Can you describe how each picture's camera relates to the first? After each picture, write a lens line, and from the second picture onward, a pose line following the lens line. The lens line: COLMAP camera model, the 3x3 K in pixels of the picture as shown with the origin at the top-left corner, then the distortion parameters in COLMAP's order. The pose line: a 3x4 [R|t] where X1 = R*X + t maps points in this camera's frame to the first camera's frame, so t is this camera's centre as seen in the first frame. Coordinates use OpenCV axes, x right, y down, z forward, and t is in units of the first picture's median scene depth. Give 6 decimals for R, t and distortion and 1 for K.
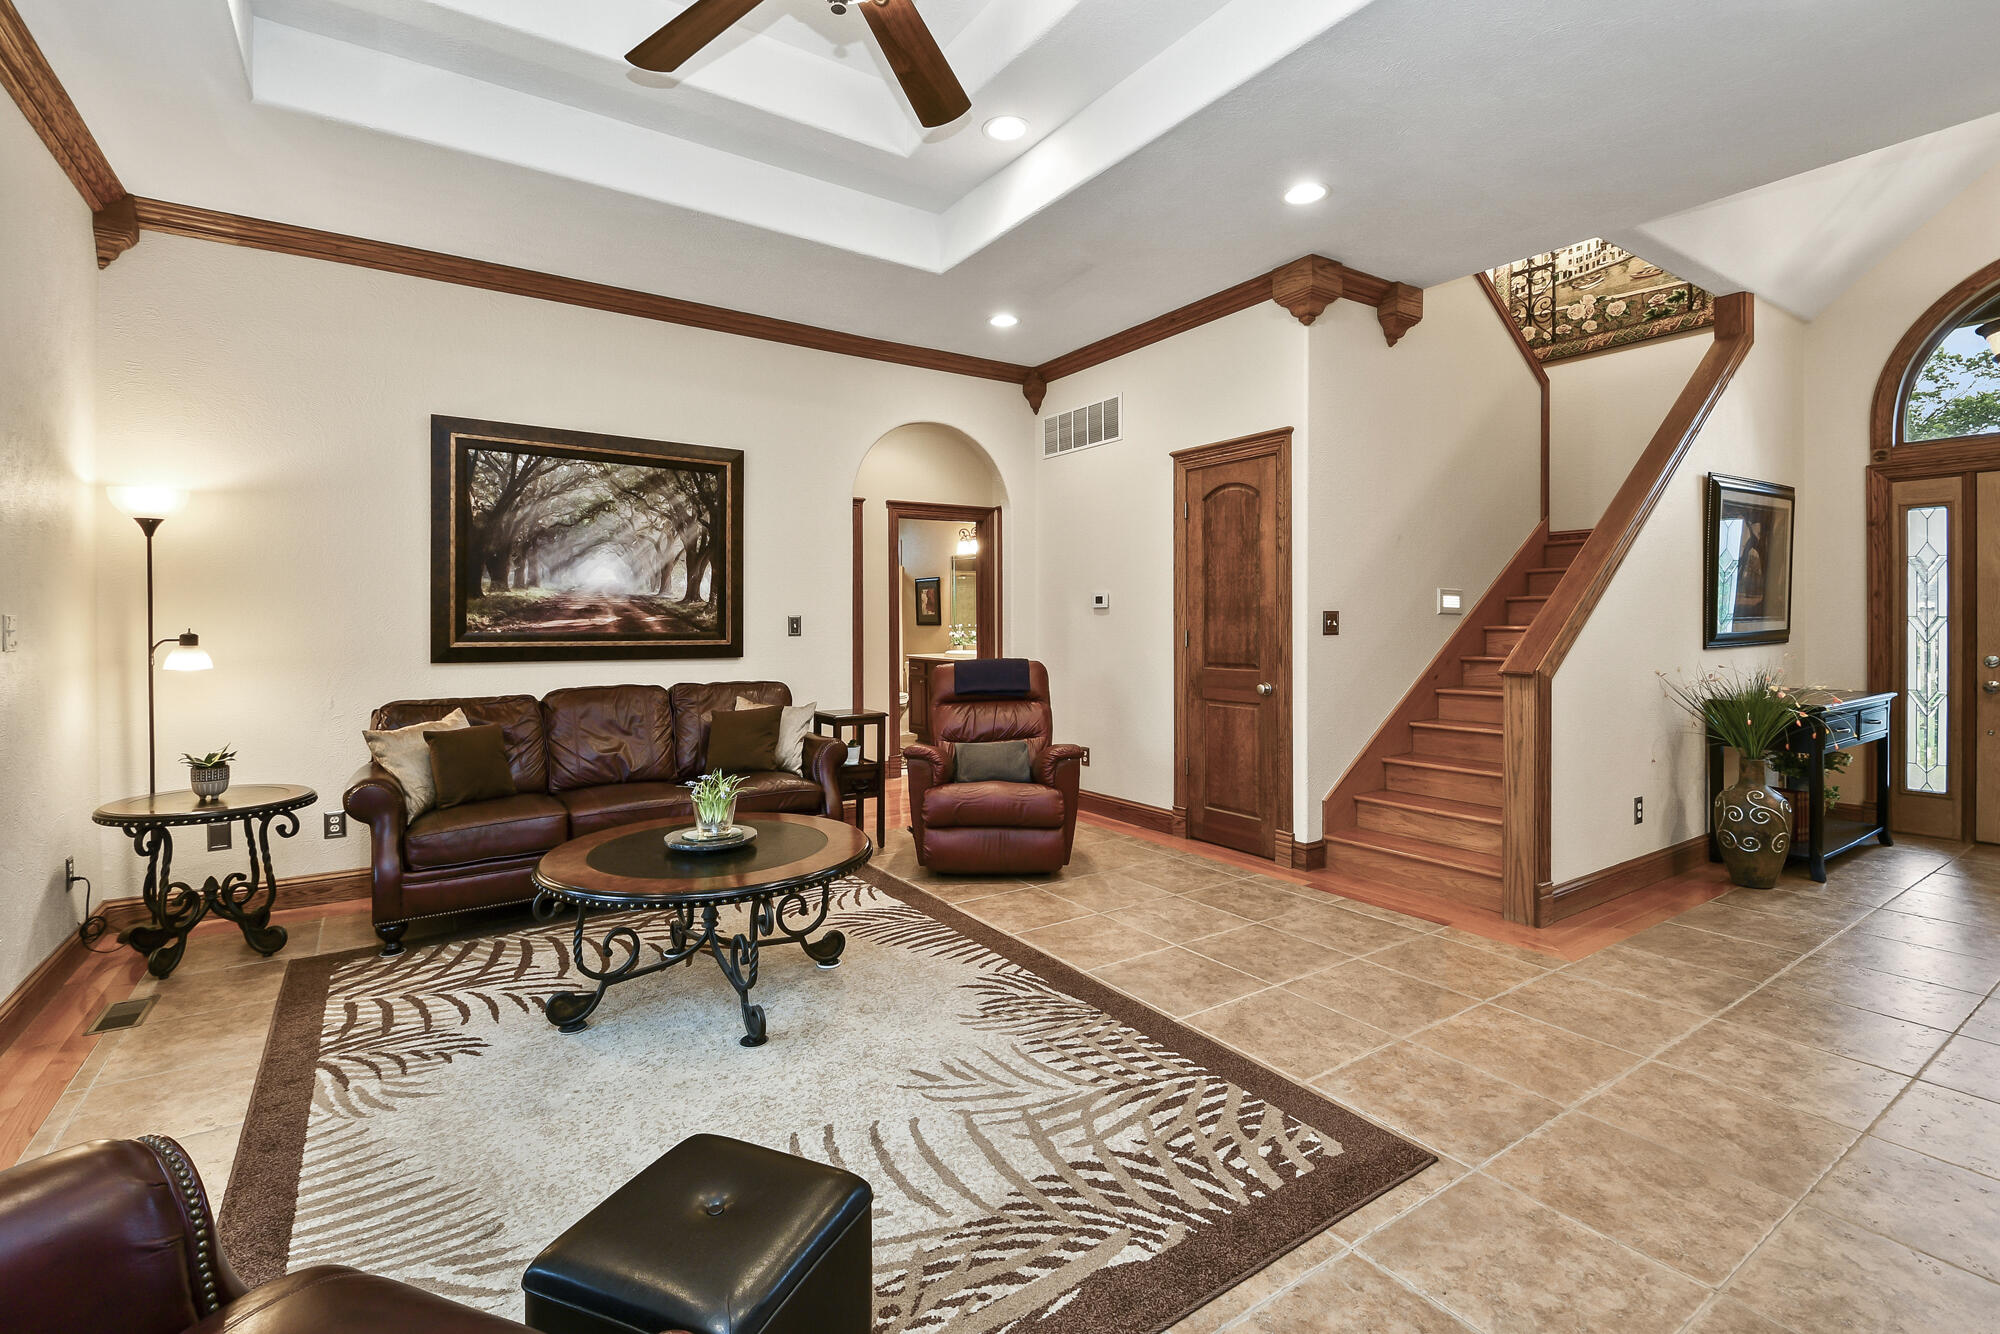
lens RADIAL K [[877.5, 0, 990.7], [0, 877.5, 622.3], [0, 0, 1]] dist [0.031512, -0.018898]
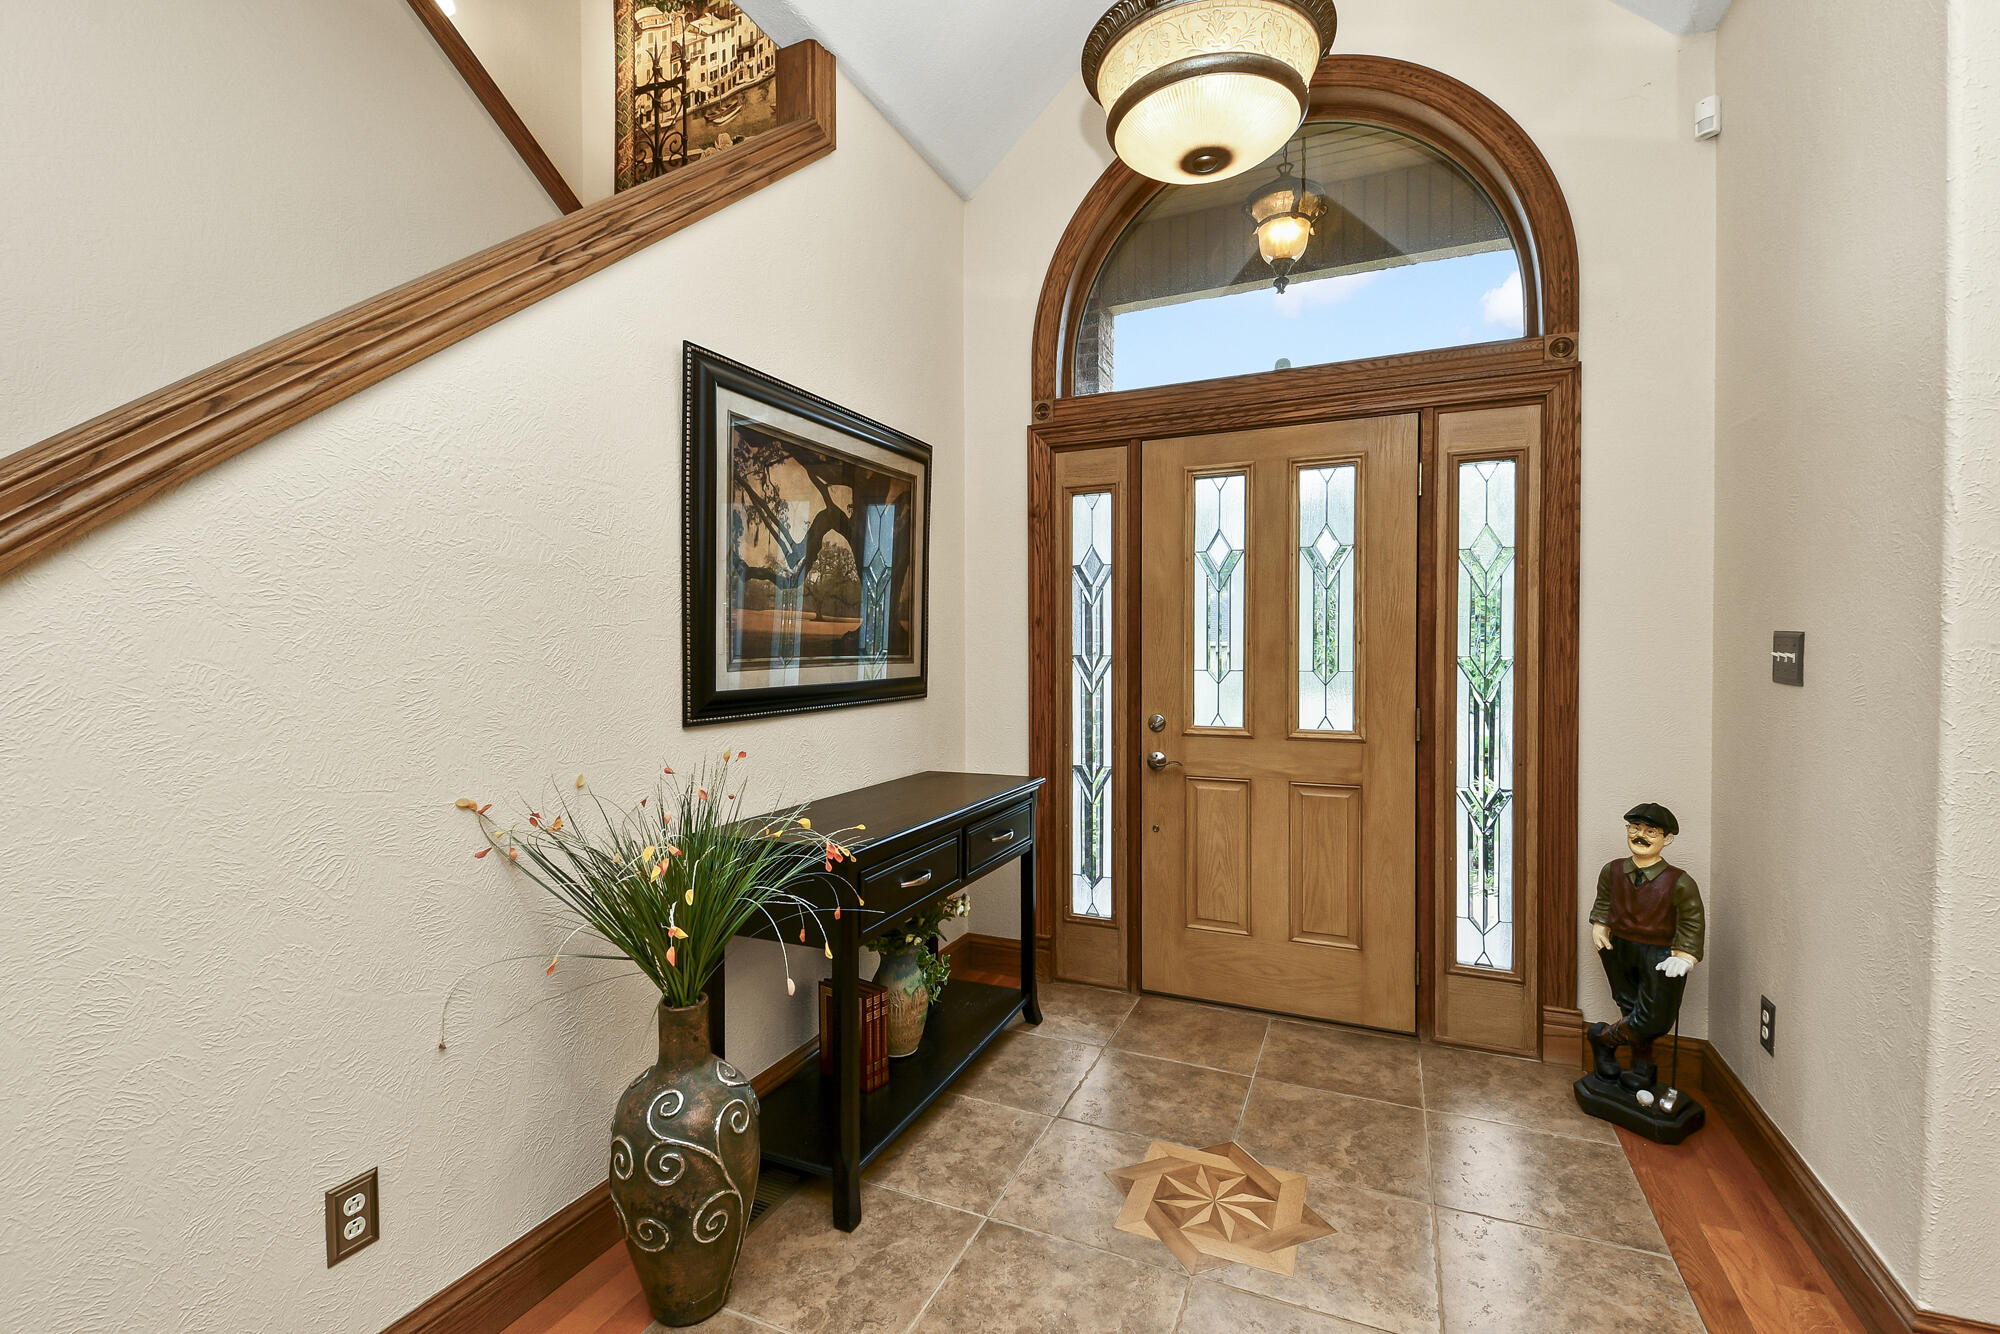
lens RADIAL K [[874.0, 0, 1000.0], [0, 874.0, 667.0], [0, 0, 1]] dist [0.018853, -0.018563]
pose [[0.835748, -0.006044, 0.549080, 0.619722], [-0.000964, 0.999922, 0.012473, -0.006247], [-0.549113, -0.010954, 0.835677, 0.474474]]
